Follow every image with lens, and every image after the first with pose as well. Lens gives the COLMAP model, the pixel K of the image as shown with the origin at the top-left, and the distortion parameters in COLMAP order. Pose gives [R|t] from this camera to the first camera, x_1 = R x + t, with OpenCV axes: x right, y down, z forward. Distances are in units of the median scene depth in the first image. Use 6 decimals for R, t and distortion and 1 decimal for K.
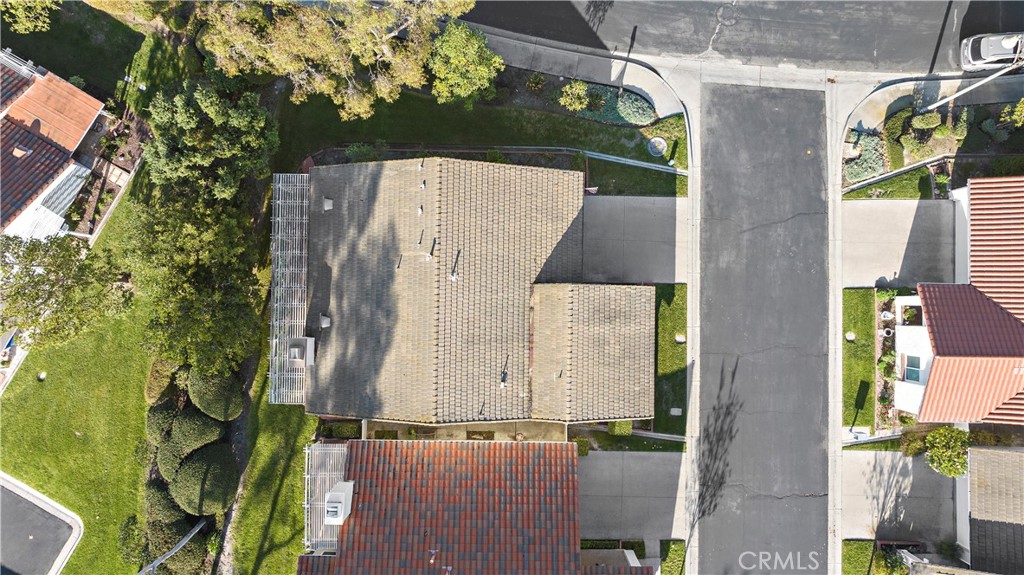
lens RADIAL K [[741.3, 0, 517.4], [0, 741.3, 295.1], [0, 0, 1]] dist [-0.026679, 0.026314]
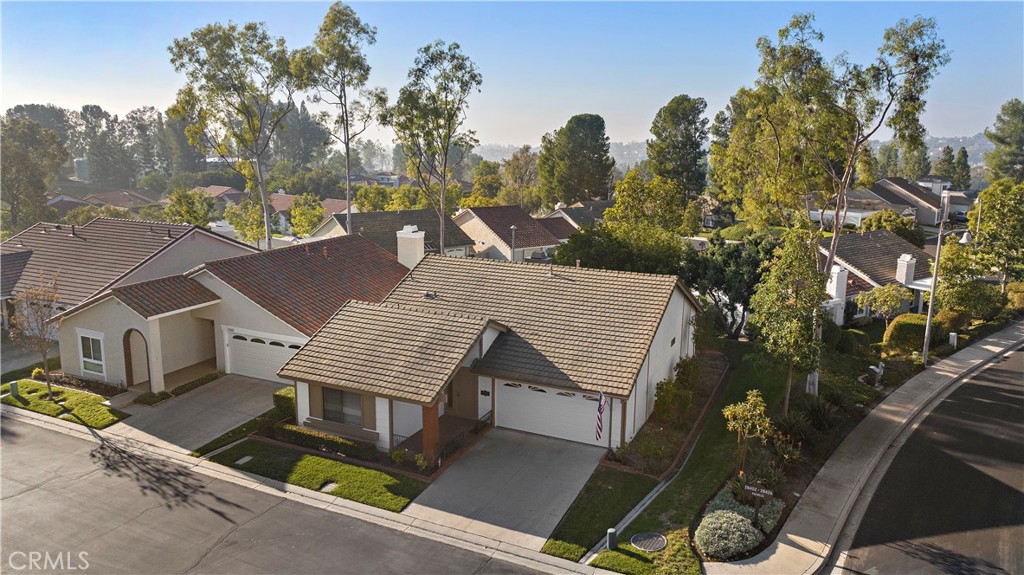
lens RADIAL K [[741.3, 0, 514.0], [0, 741.3, 282.0], [0, 0, 1]] dist [-0.026679, 0.026314]
pose [[-0.417446, 0.136855, -0.898337, 0.679979], [-0.908638, -0.074567, 0.410873, -0.317161], [-0.010757, 0.987781, 0.155479, 0.734653]]
